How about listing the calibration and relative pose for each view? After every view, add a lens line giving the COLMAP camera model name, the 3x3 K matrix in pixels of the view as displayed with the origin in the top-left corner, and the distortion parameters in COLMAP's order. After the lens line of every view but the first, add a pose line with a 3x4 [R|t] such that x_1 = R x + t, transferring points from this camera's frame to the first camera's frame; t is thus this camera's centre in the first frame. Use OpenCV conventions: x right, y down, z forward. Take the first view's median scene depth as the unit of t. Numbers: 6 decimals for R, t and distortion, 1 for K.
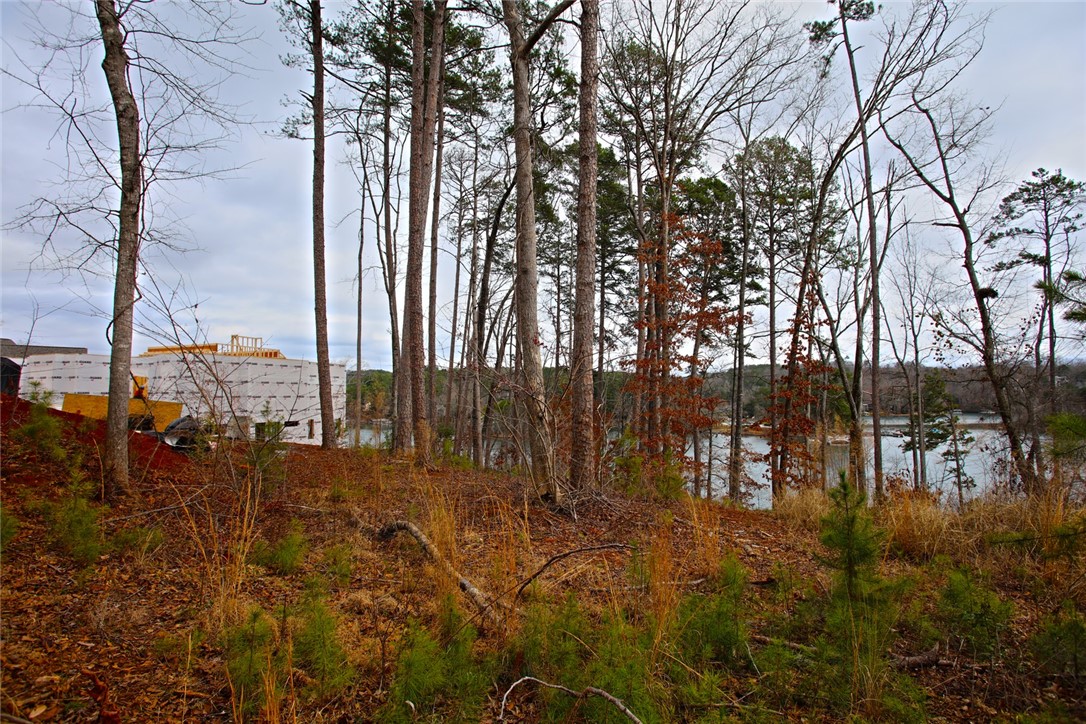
lens RADIAL K [[527.7, 0, 544.6], [0, 527.7, 362.4], [0, 0, 1]] dist [-0.070098, 0.030851]
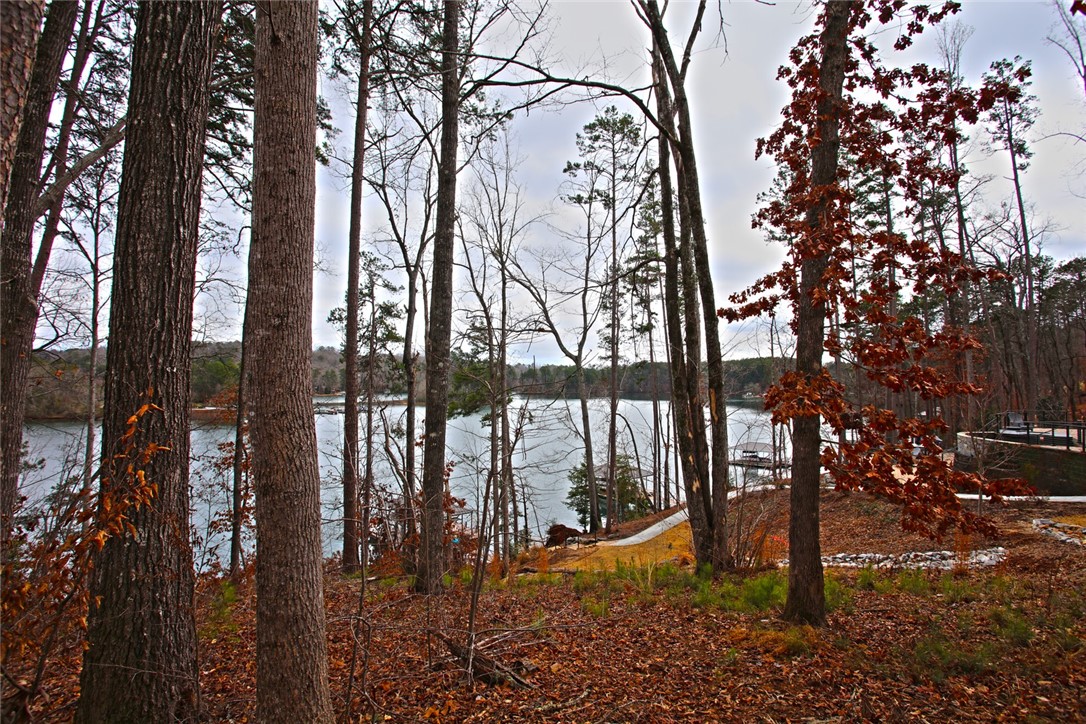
lens RADIAL K [[527.7, 0, 551.7], [0, 527.7, 360.4], [0, 0, 1]] dist [-0.070098, 0.030851]
pose [[0.512593, 0.035250, 0.857908, 0.124287], [-0.059451, 0.998216, -0.005494, 0.123218], [-0.856571, -0.048187, 0.513774, 0.693463]]
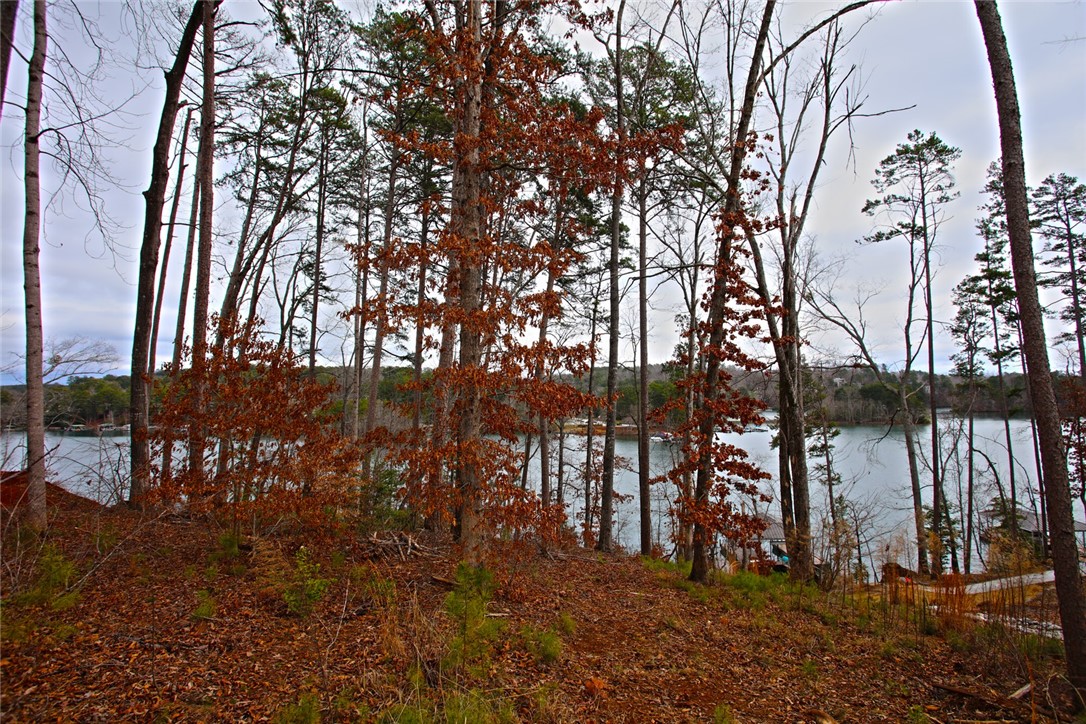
lens RADIAL K [[527.7, 0, 545.7], [0, 527.7, 364.0], [0, 0, 1]] dist [-0.070098, 0.030851]
pose [[0.959594, 0.009246, 0.281237, 0.107692], [-0.008997, 0.999957, -0.002177, 0.051583], [-0.281245, -0.000441, 0.959636, 0.376150]]
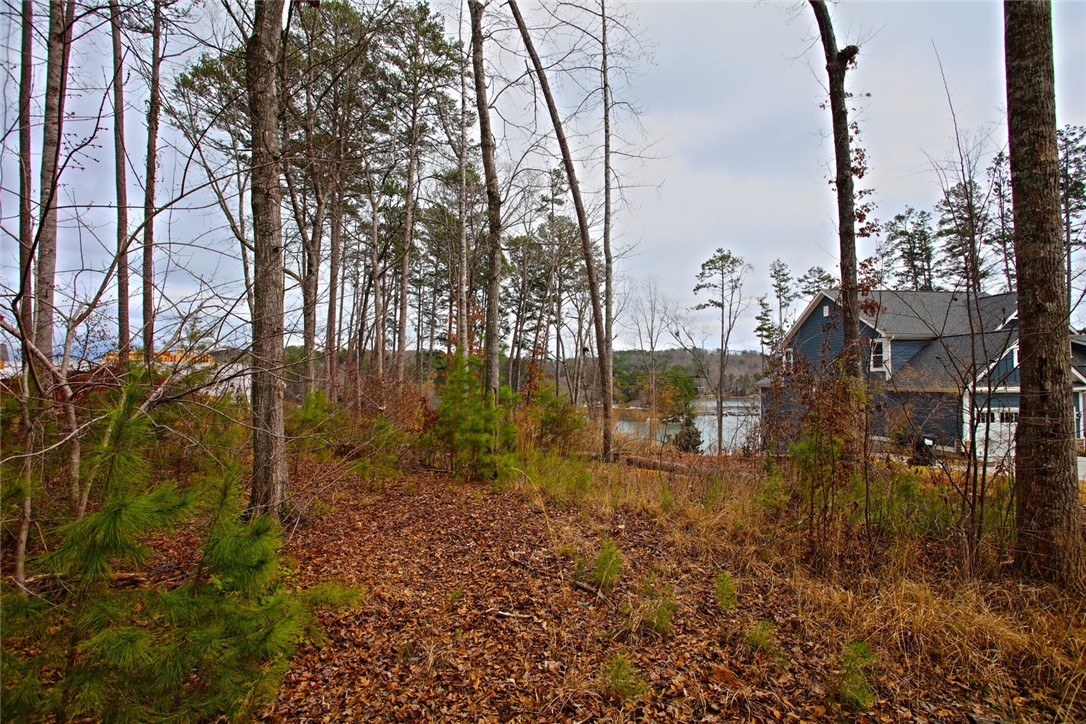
lens RADIAL K [[527.7, 0, 545.8], [0, 527.7, 363.5], [0, 0, 1]] dist [-0.070098, 0.030851]
pose [[0.973781, 0.010957, 0.227224, 0.064497], [-0.019026, 0.999263, 0.033353, -0.069365], [-0.226691, -0.036801, 0.973271, -0.628441]]
